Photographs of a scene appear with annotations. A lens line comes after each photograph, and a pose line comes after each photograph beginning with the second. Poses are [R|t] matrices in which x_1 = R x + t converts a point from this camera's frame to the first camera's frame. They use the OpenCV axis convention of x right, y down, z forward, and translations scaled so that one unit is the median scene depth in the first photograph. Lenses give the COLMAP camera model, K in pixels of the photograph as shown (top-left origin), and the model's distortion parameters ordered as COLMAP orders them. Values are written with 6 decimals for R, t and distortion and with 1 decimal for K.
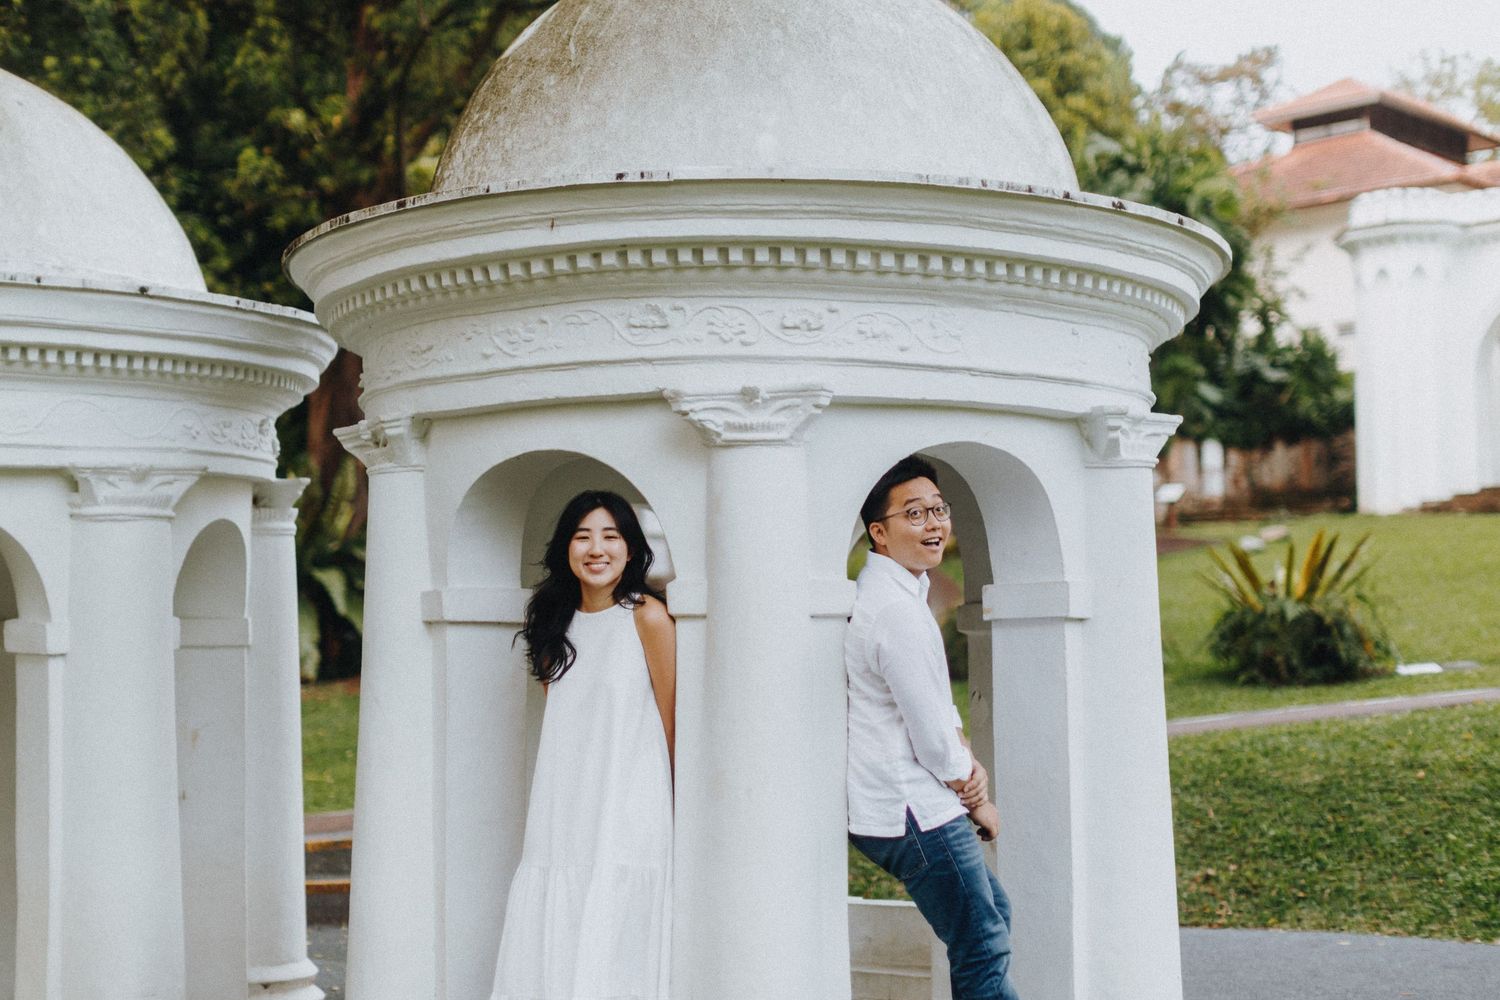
lens RADIAL K [[3190.6, 0, 750.0], [0, 3190.6, 500.0], [0, 0, 1]] dist [0.006428, 0.040826]
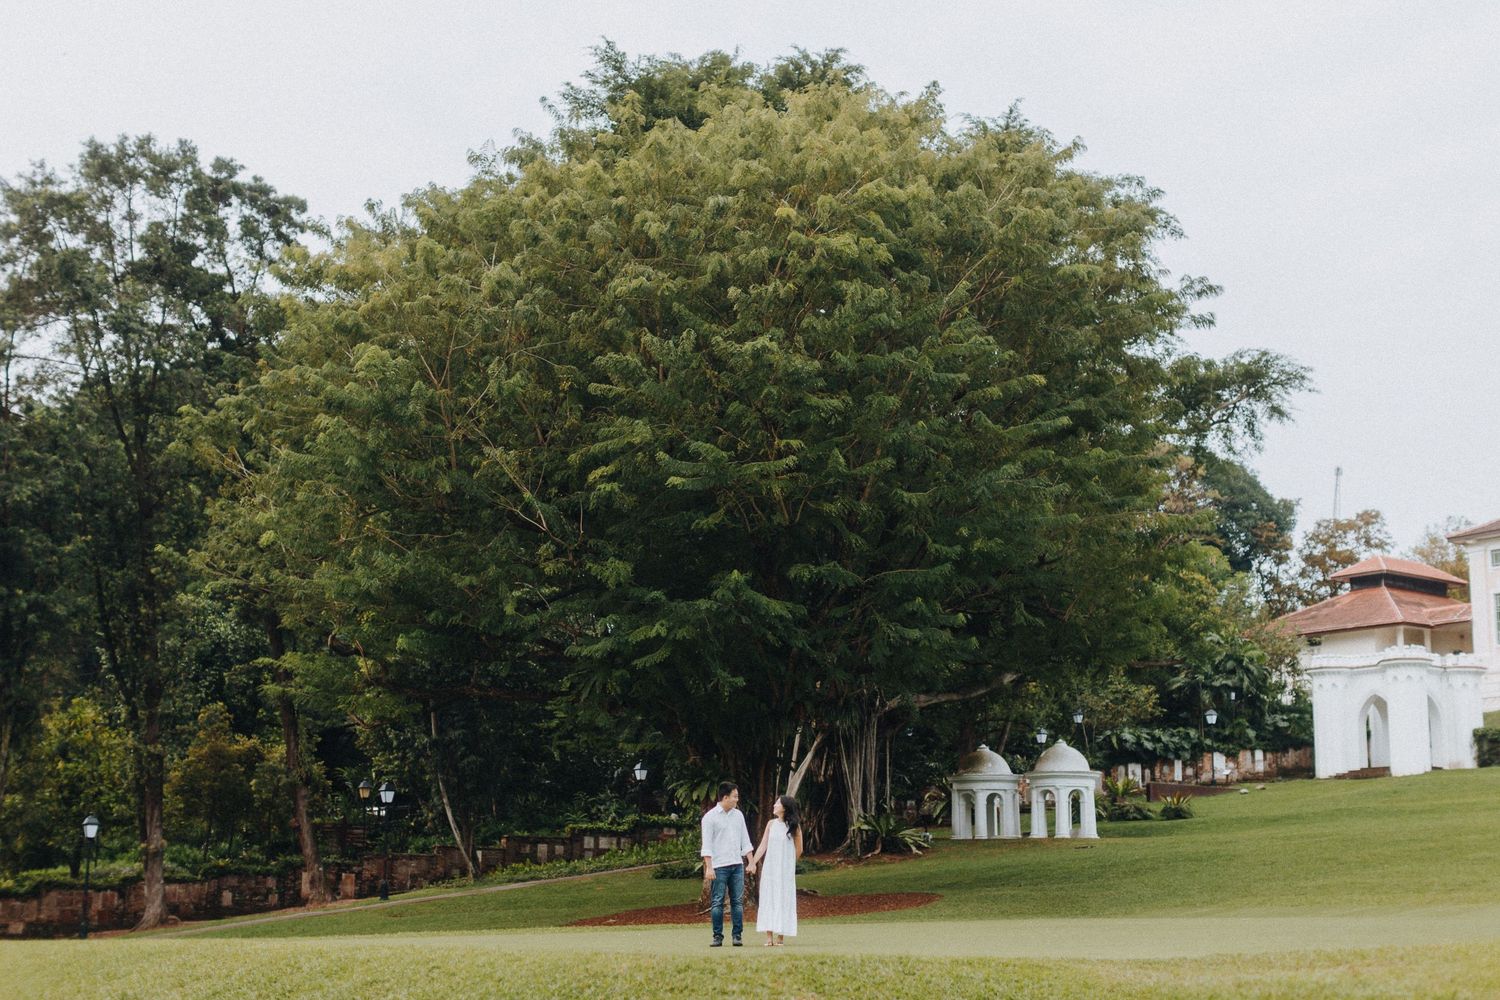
lens RADIAL K [[3011.1, 0, 764.3], [0, 3011.1, 387.1], [0, 0, 1]] dist [0.001934, 0.420192]
pose [[0.993554, -0.018283, -0.111879, 0.121776], [0.005348, 0.993370, -0.114839, -0.154042], [0.113237, 0.113500, 0.987064, -7.149427]]
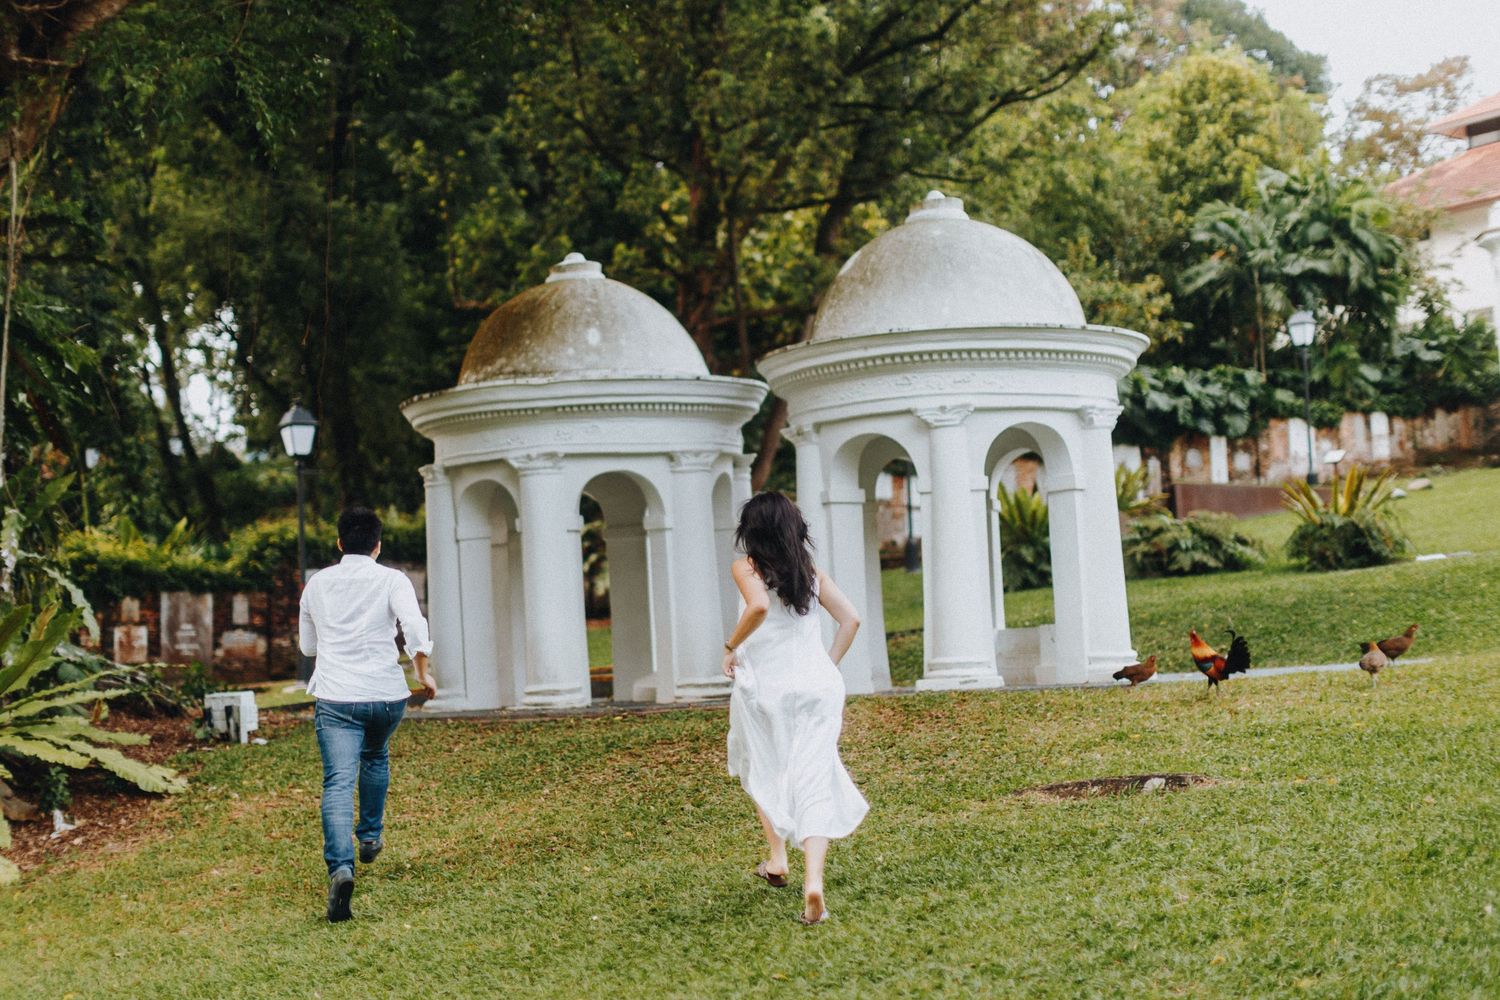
lens RADIAL K [[3011.1, 0, 764.3], [0, 3011.1, 387.1], [0, 0, 1]] dist [0.001934, 0.420192]
pose [[0.995239, -0.053383, -0.081541, 0.028758], [0.050393, 0.997995, -0.038296, 0.019135], [0.083422, 0.034004, 0.995934, -0.762328]]
